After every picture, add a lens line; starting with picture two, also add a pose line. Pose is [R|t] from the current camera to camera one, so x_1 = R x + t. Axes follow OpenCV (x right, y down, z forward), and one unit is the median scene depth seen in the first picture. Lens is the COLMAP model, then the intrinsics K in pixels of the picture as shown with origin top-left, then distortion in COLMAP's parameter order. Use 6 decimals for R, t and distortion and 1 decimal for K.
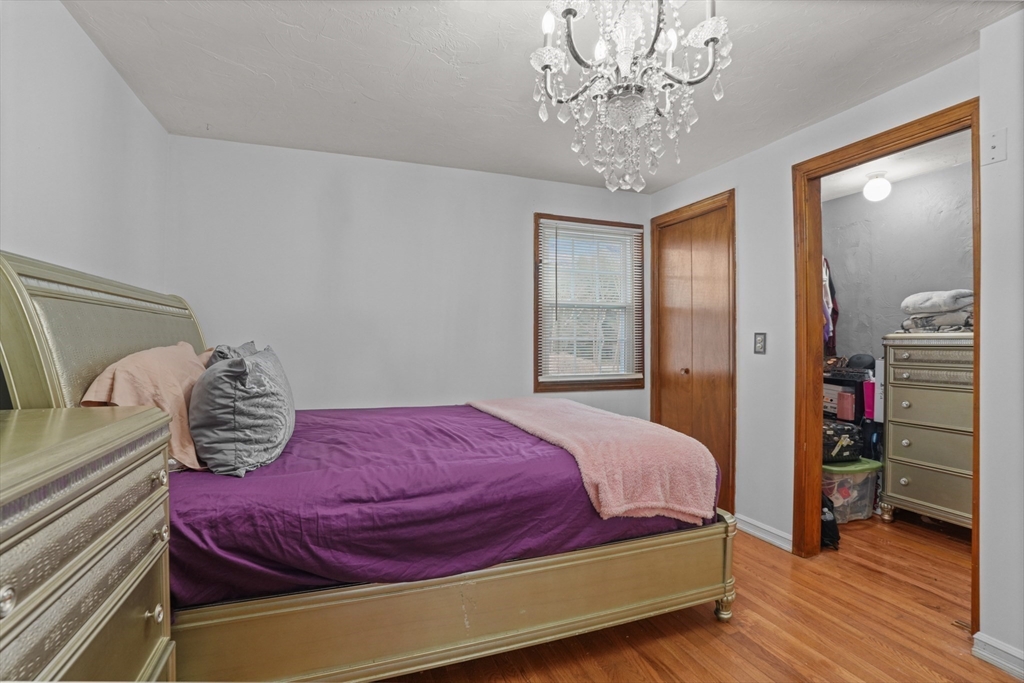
lens RADIAL K [[474.6, 0, 508.6], [0, 474.6, 340.5], [0, 0, 1]] dist [-0.046829, 0.009816]
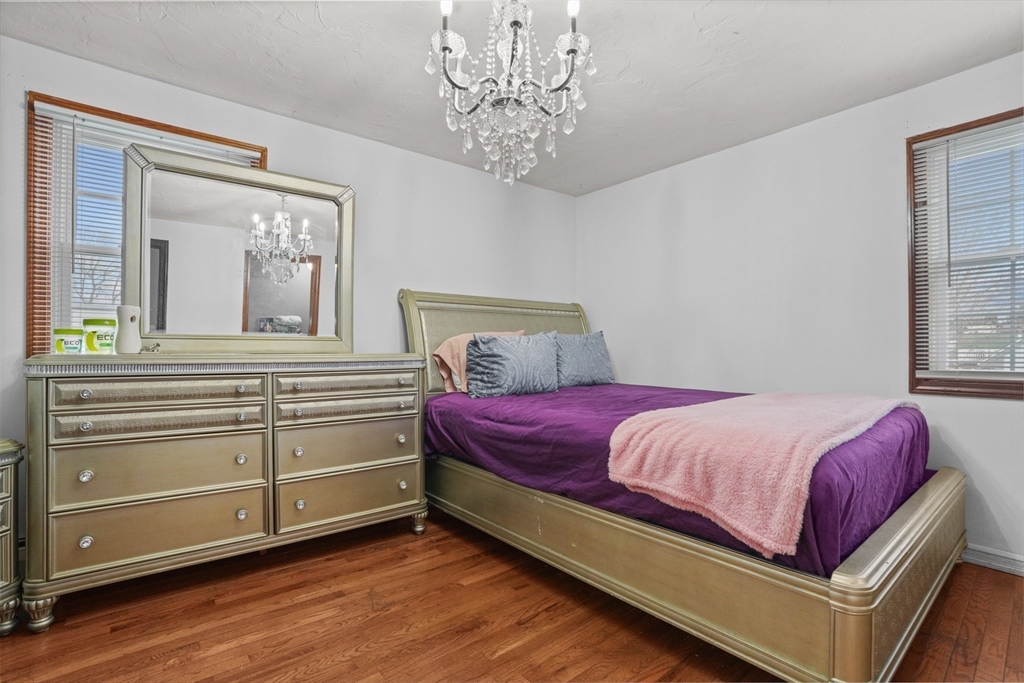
lens RADIAL K [[474.6, 0, 506.5], [0, 474.6, 345.8], [0, 0, 1]] dist [-0.046829, 0.009816]
pose [[0.320905, -0.013743, -0.947012, 1.141642], [0.005389, 0.999905, -0.012684, 0.100815], [0.947096, -0.001033, 0.320949, 0.486135]]
